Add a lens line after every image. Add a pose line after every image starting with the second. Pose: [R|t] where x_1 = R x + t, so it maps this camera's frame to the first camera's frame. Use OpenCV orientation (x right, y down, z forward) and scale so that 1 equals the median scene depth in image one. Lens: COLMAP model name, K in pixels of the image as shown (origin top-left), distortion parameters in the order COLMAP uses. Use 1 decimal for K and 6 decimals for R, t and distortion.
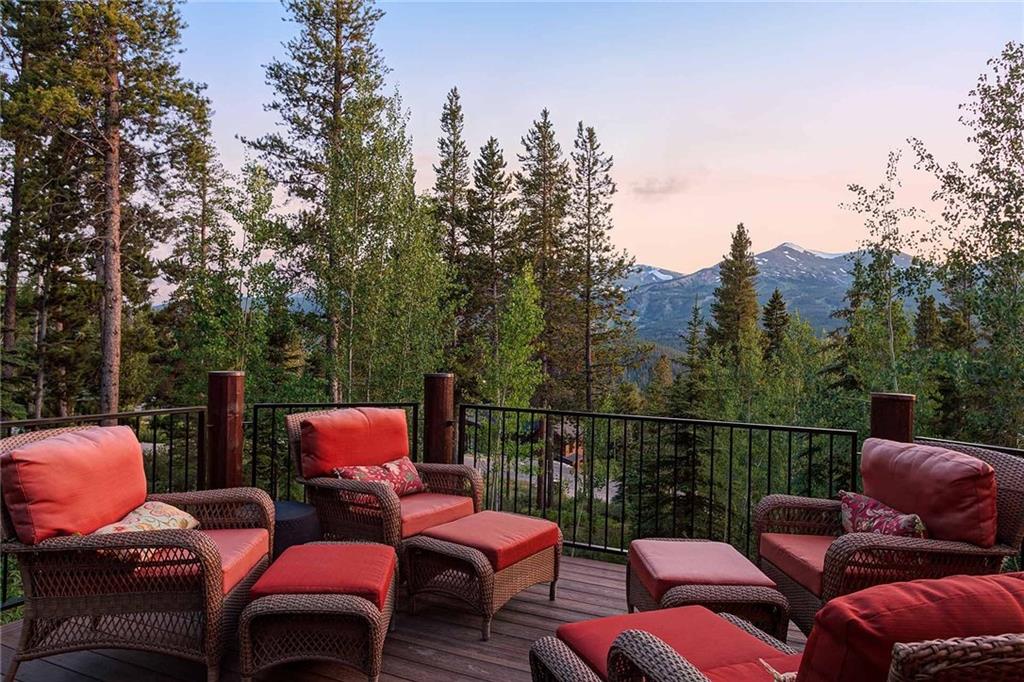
lens RADIAL K [[633.9, 0, 511.8], [0, 633.9, 350.2], [0, 0, 1]] dist [0.001115, 0.000292]
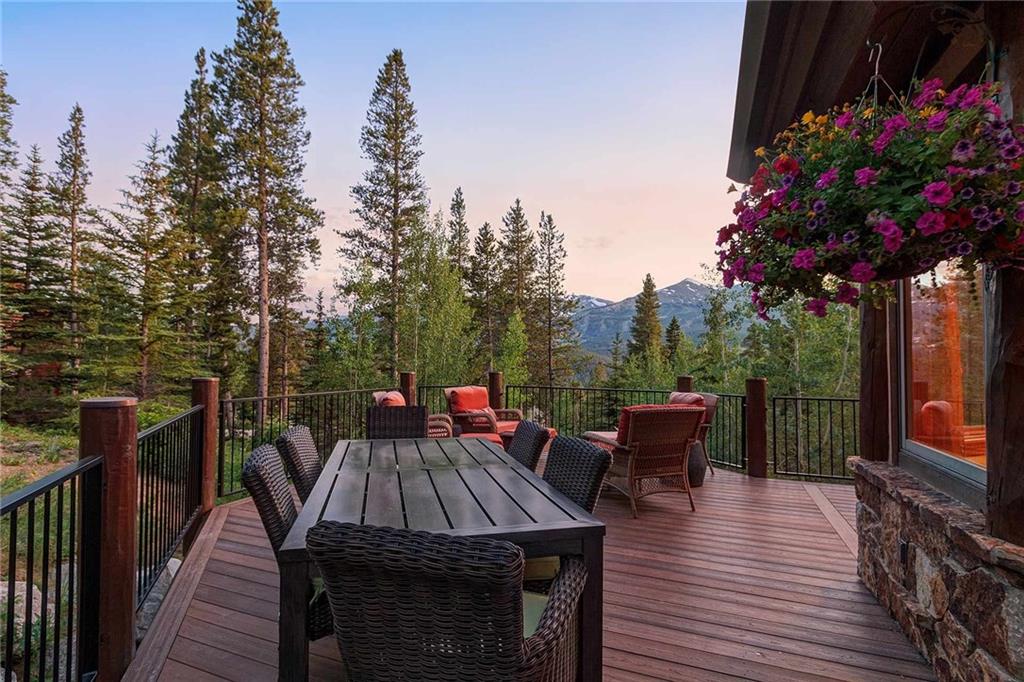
lens RADIAL K [[488.9, 0, 512.0], [0, 488.9, 341.0], [0, 0, 1]] dist [0.003024, -0.000298]
pose [[0.998359, -0.013371, 0.055690, -0.036550], [0.015498, 0.999160, -0.037946, -0.000971], [-0.055136, 0.038746, 0.997727, -0.168460]]
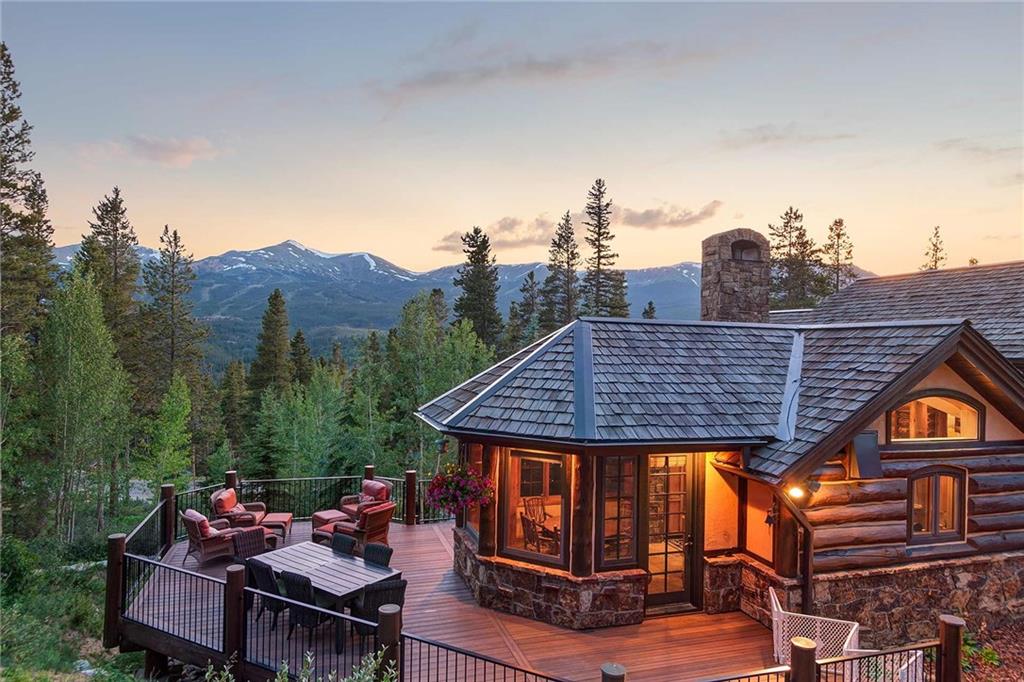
lens RADIAL K [[633.9, 0, 511.8], [0, 633.9, 350.2], [0, 0, 1]] dist [0.001115, 0.000292]
pose [[0.729387, -0.021704, 0.683757, -0.277244], [-0.008531, 0.999130, 0.040815, -0.156653], [-0.684048, -0.035603, 0.728567, -0.474674]]
